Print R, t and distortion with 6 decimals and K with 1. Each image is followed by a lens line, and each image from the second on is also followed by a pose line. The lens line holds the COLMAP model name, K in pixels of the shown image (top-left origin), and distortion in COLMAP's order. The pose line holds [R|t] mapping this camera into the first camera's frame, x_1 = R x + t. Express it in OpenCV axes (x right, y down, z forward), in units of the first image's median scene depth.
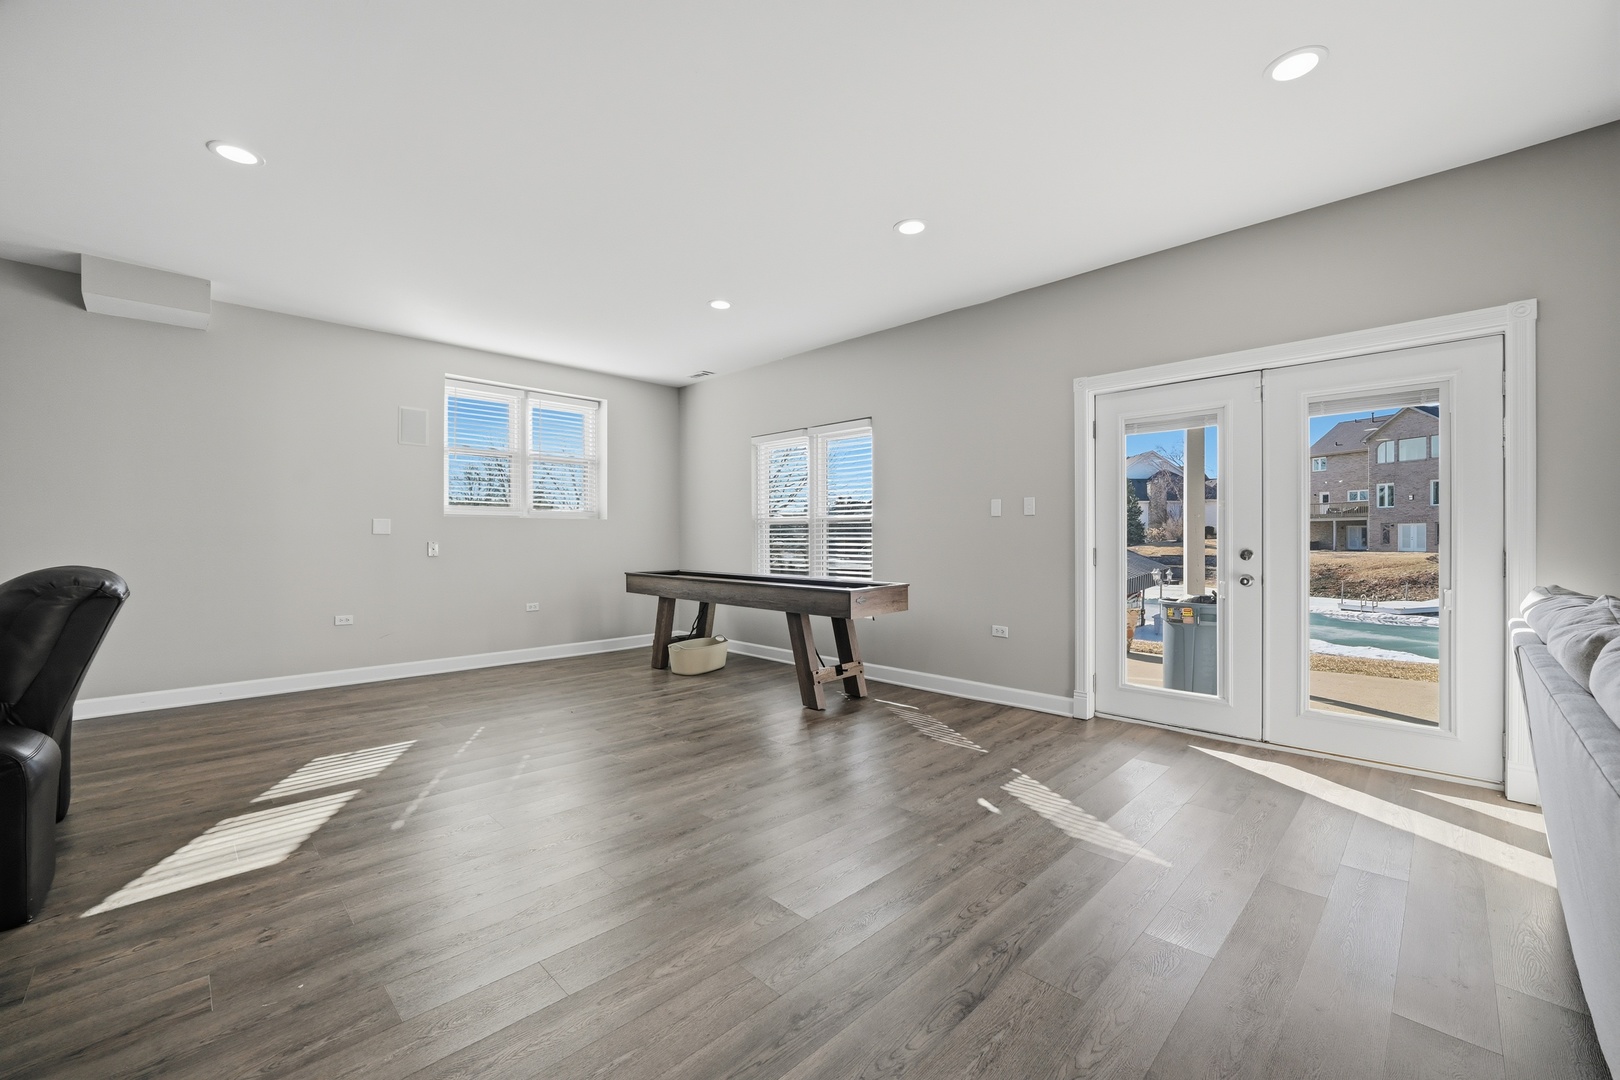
lens RADIAL K [[651.2, 0, 810.0], [0, 651.2, 540.0], [0, 0, 1]] dist [-0.019055, -0.000033]
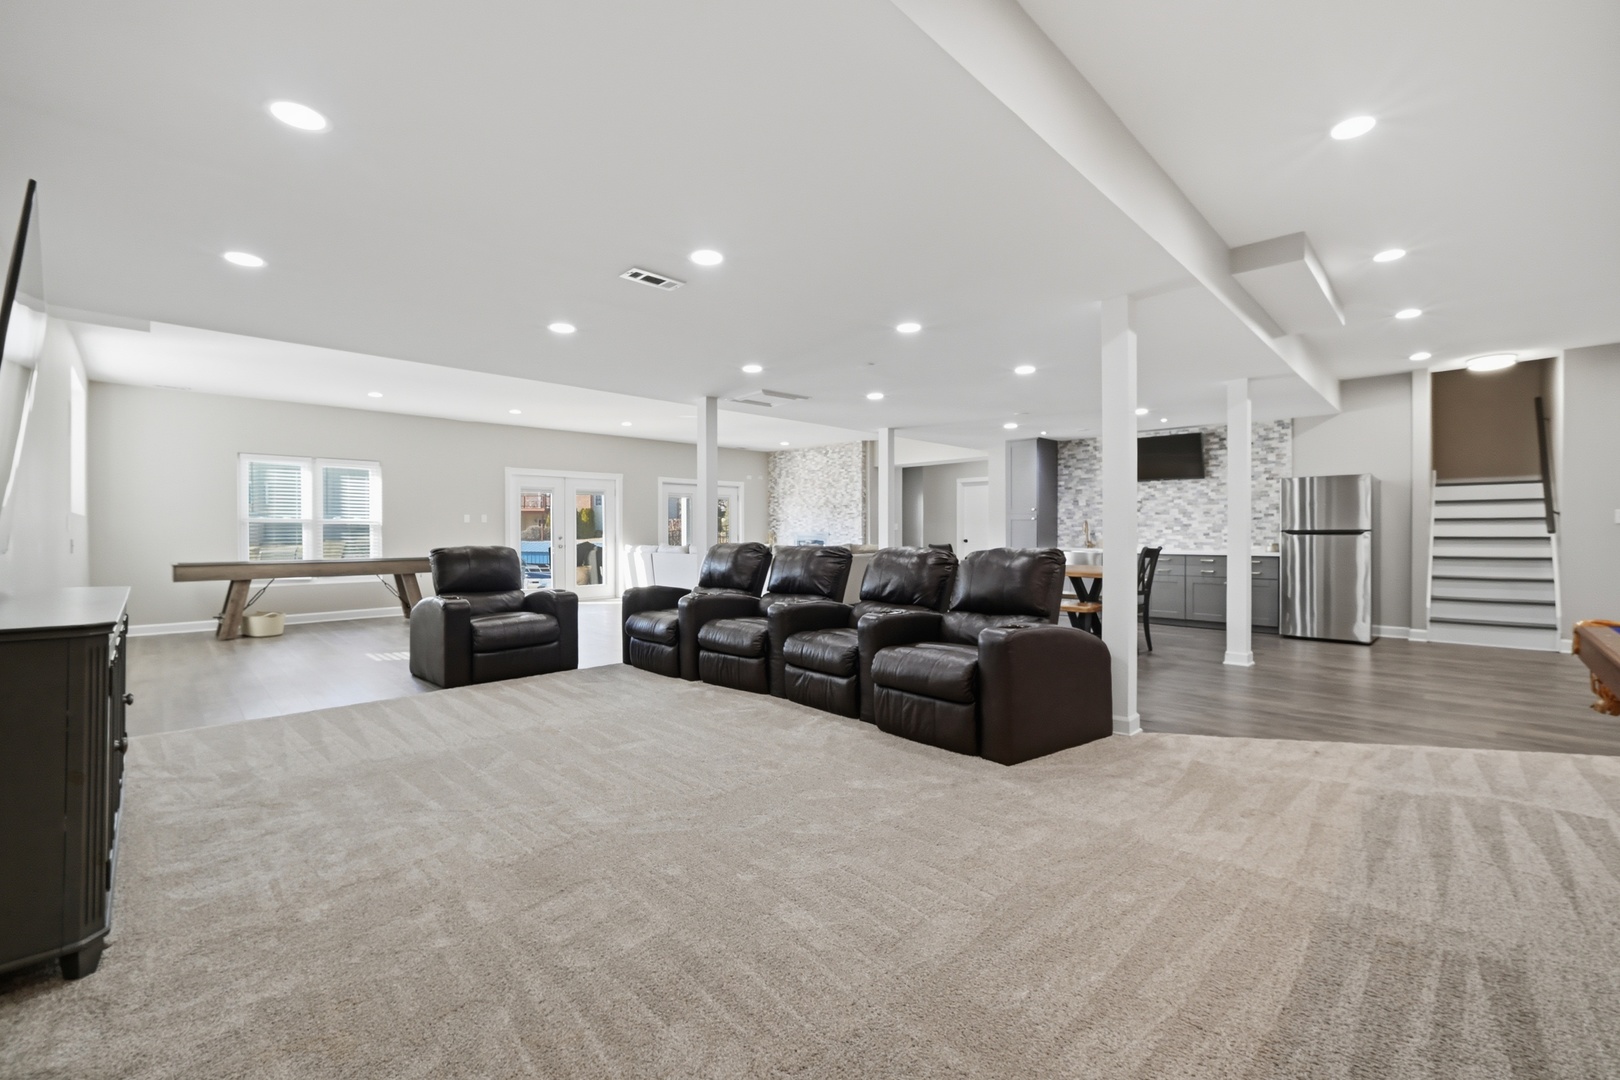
lens RADIAL K [[662.6, 0, 812.6], [0, 662.6, 536.4], [0, 0, 1]] dist [-0.013422, 0.000691]
pose [[-0.002971, -0.008359, 0.999961, -2.633858], [0.003505, 0.999959, 0.008369, -0.006760], [-0.999989, 0.003530, -0.002942, -0.172085]]
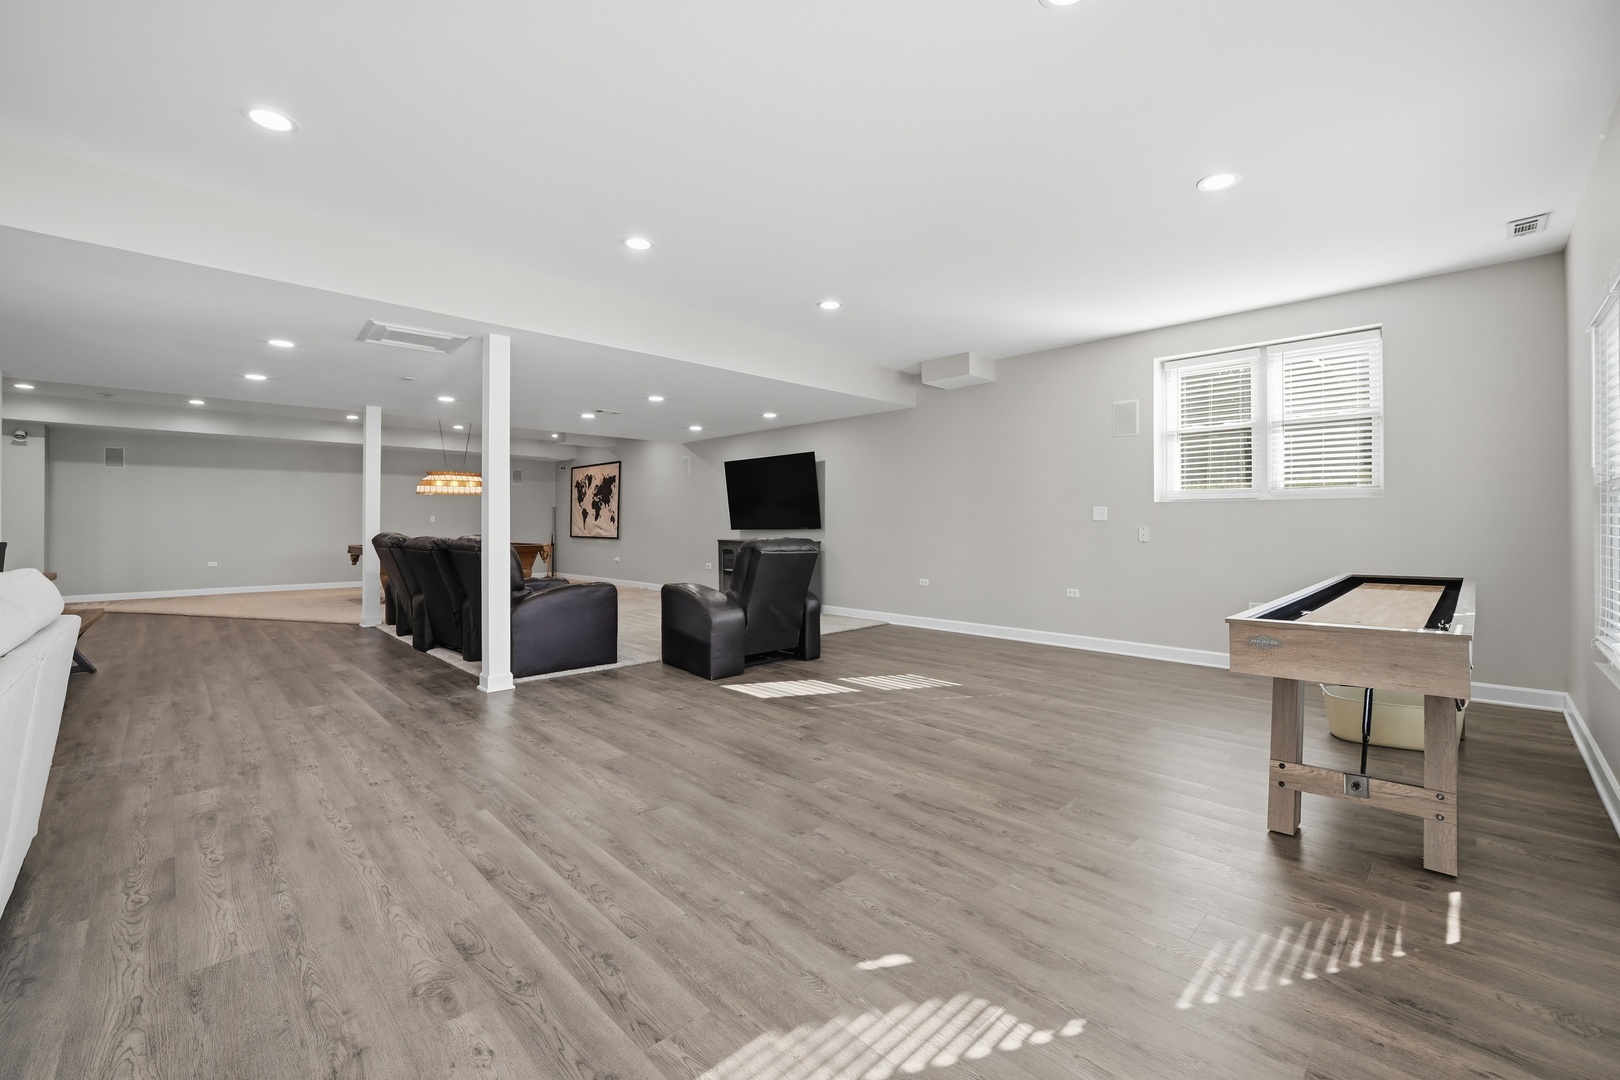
lens RADIAL K [[662.6, 0, 812.6], [0, 662.6, 536.4], [0, 0, 1]] dist [-0.013422, 0.000691]
pose [[-0.006641, 0.019458, -0.999789, 0.798809], [-0.000877, 0.999810, 0.019465, -0.005101], [0.999978, 0.001006, -0.006623, 0.839366]]
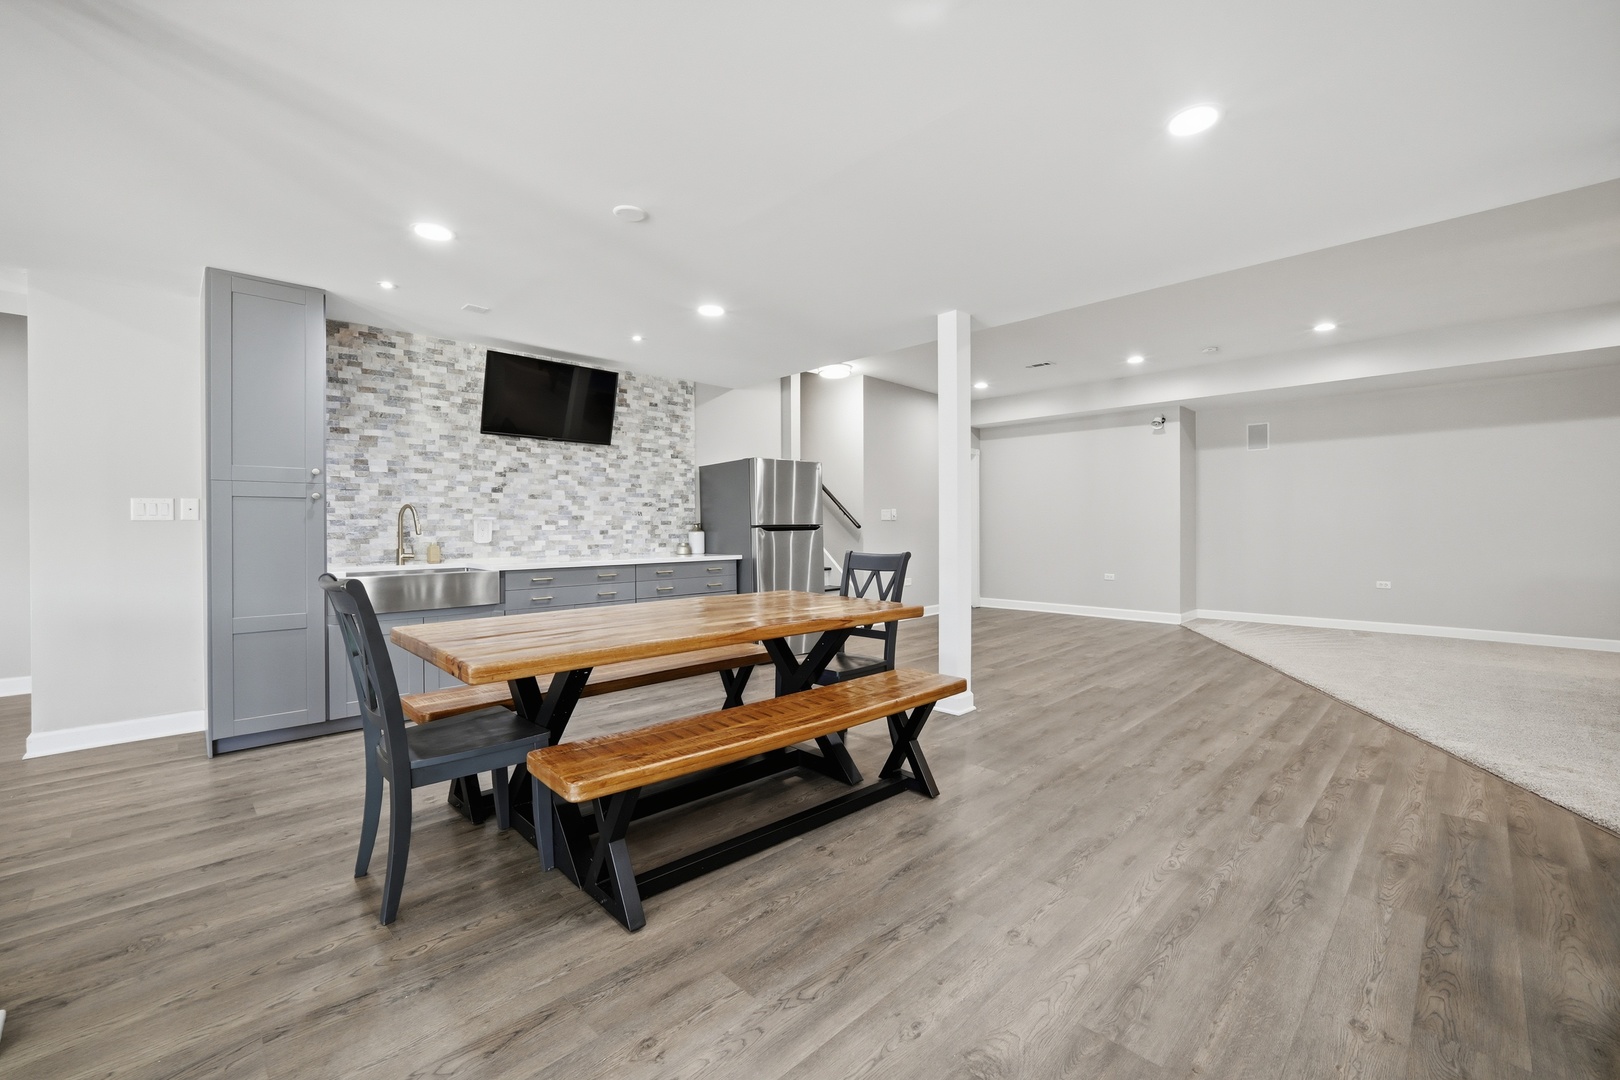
lens RADIAL K [[662.6, 0, 812.6], [0, 662.6, 536.4], [0, 0, 1]] dist [-0.013422, 0.000691]
pose [[-0.999945, 0.005565, 0.008855, -0.622112], [0.005710, 0.999848, 0.016447, -0.001371], [-0.008763, 0.016497, -0.999826, -0.042435]]
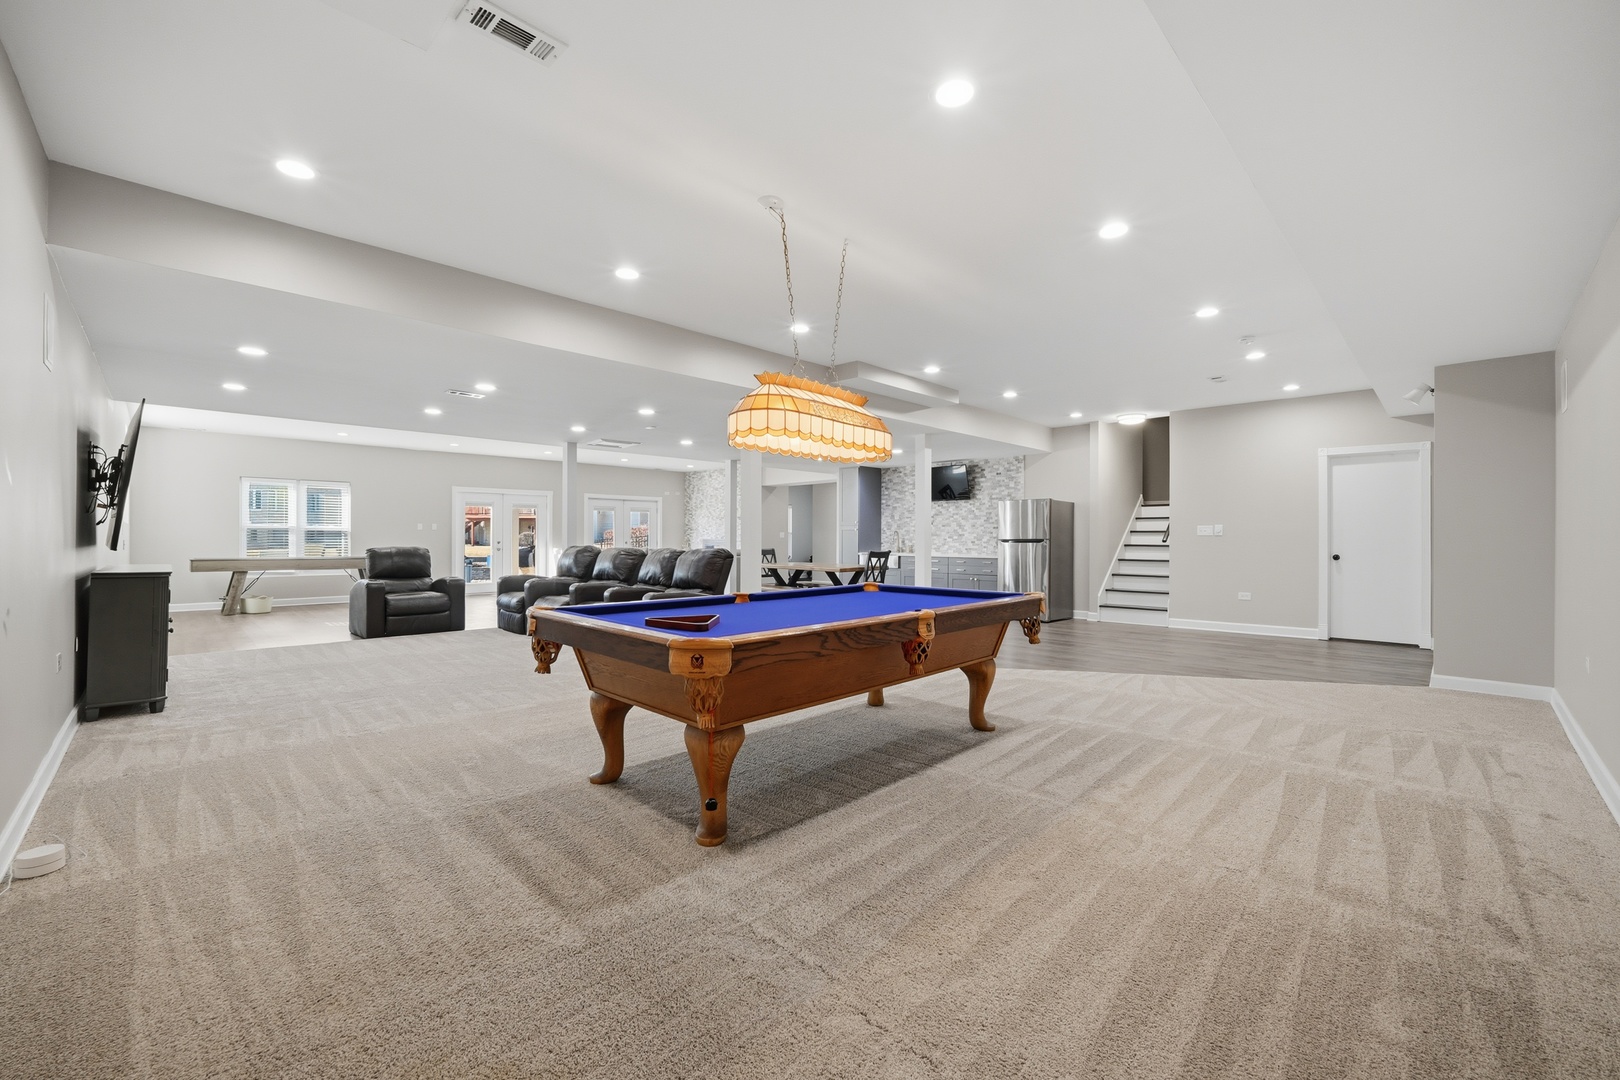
lens RADIAL K [[650.1, 0, 810.0], [0, 650.1, 540.0], [0, 0, 1]] dist [-0.013100, 0.000041]
pose [[0.000288, -0.002597, 0.999997, -3.381246], [-0.002098, 0.999994, 0.002598, -0.005813], [-0.999998, -0.002099, 0.000283, -0.879190]]
